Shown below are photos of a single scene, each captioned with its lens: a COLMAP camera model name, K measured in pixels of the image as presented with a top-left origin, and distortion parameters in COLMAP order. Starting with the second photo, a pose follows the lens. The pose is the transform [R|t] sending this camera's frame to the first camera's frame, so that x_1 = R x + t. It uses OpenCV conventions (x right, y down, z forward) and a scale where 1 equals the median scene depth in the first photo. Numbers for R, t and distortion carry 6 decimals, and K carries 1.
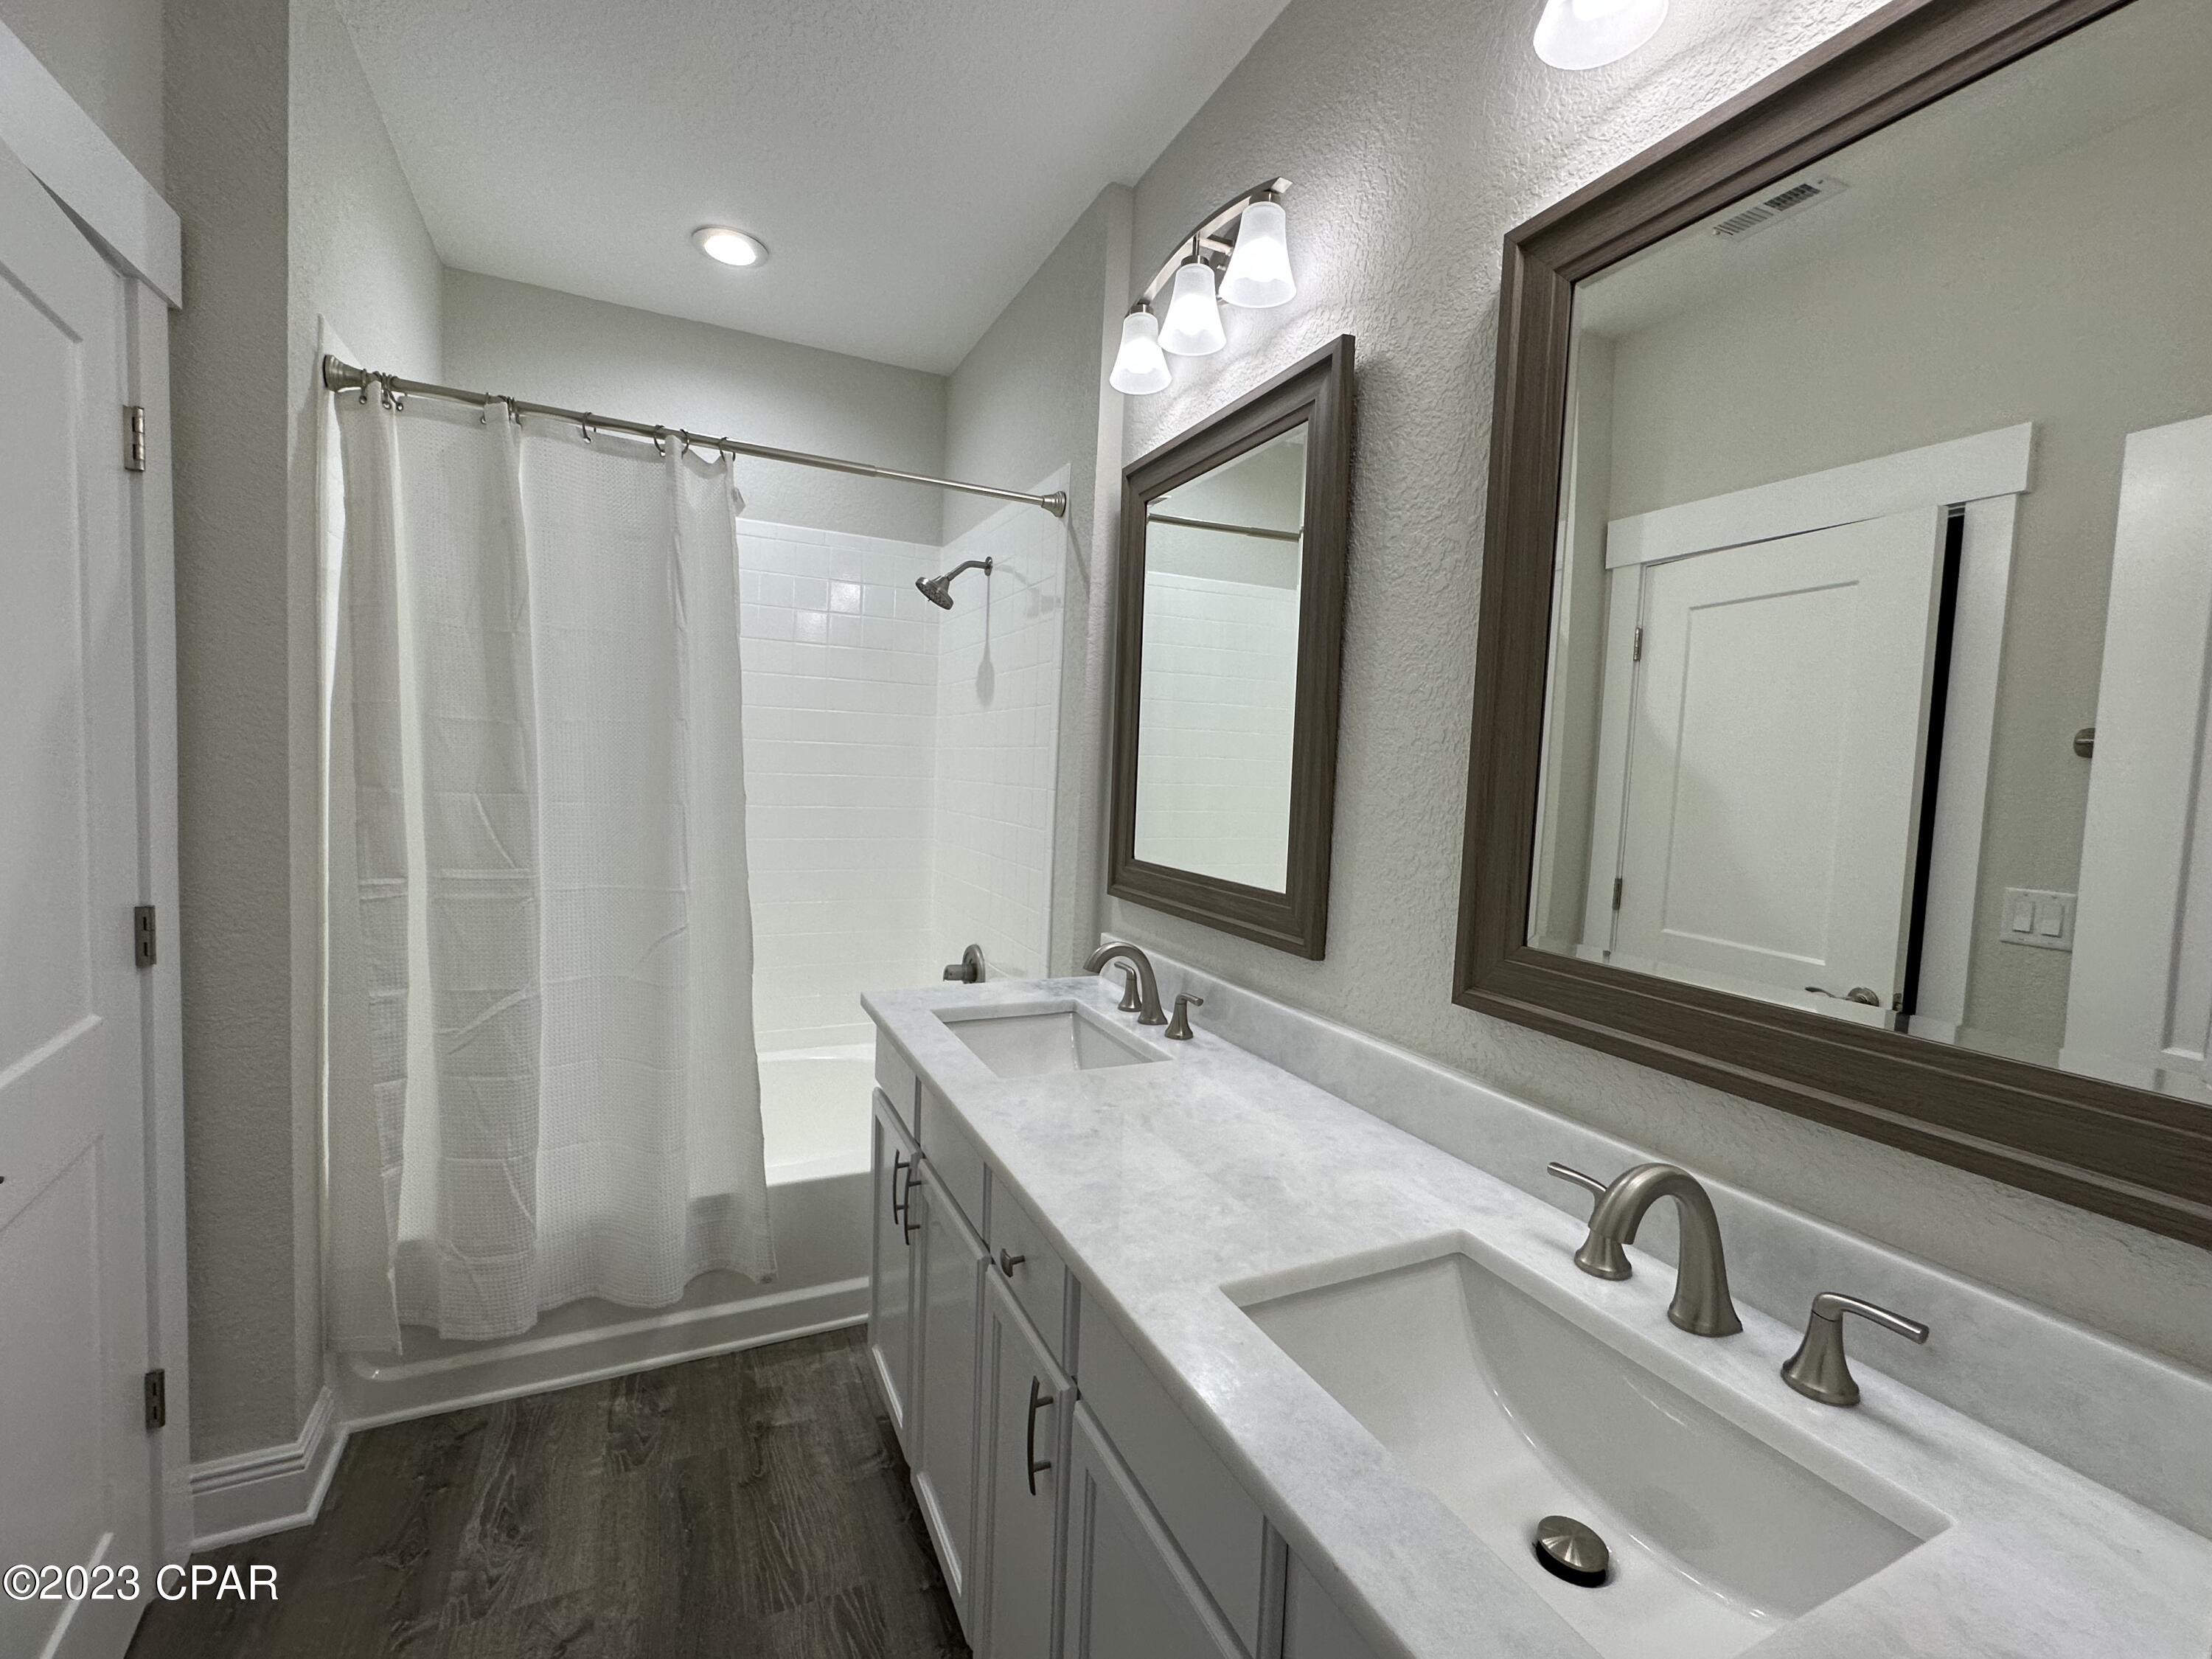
lens RADIAL K [[960.0, 0, 1107.6], [0, 960.0, 825.6], [0, 0, 1]] dist [-0.001155, -0.000293]
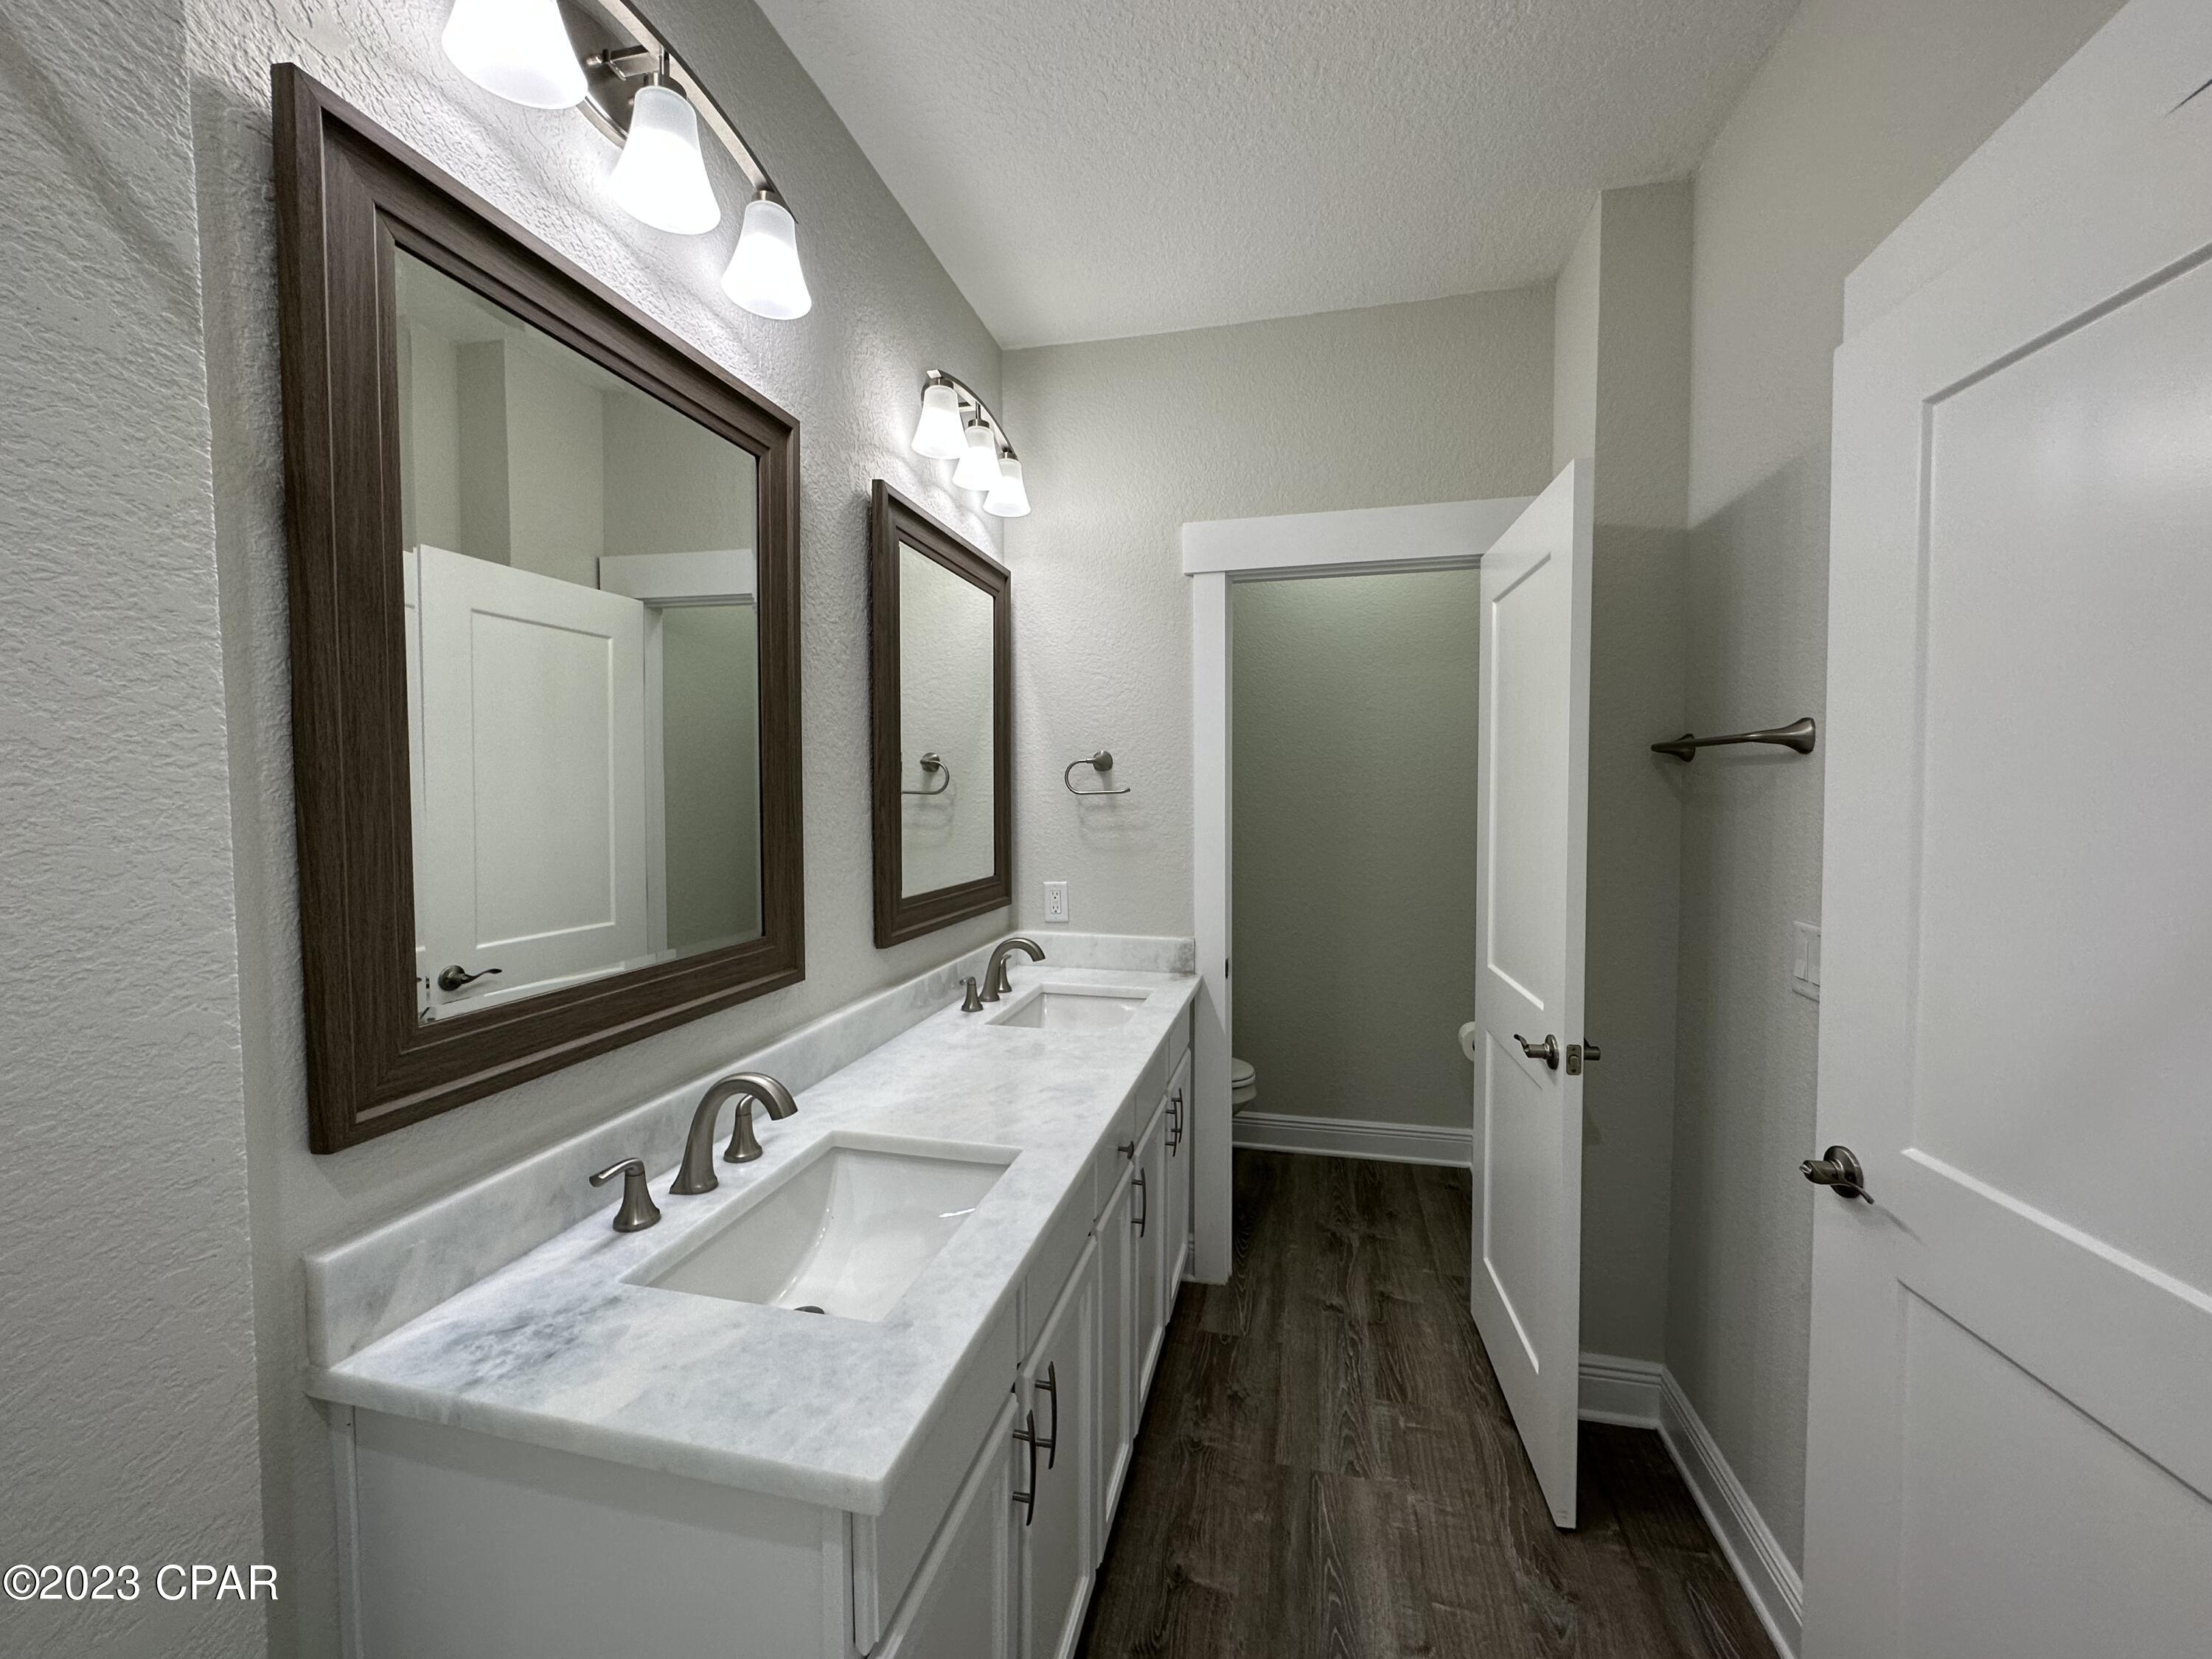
lens RADIAL K [[887.1, 0, 1103.8], [0, 887.1, 826.6], [0, 0, 1]] dist [-0.000031, -0.000027]
pose [[-0.780784, -0.061430, 0.621773, -0.745854], [0.011369, 0.993593, 0.112442, -0.159736], [-0.624697, 0.094862, -0.775084, 1.707392]]
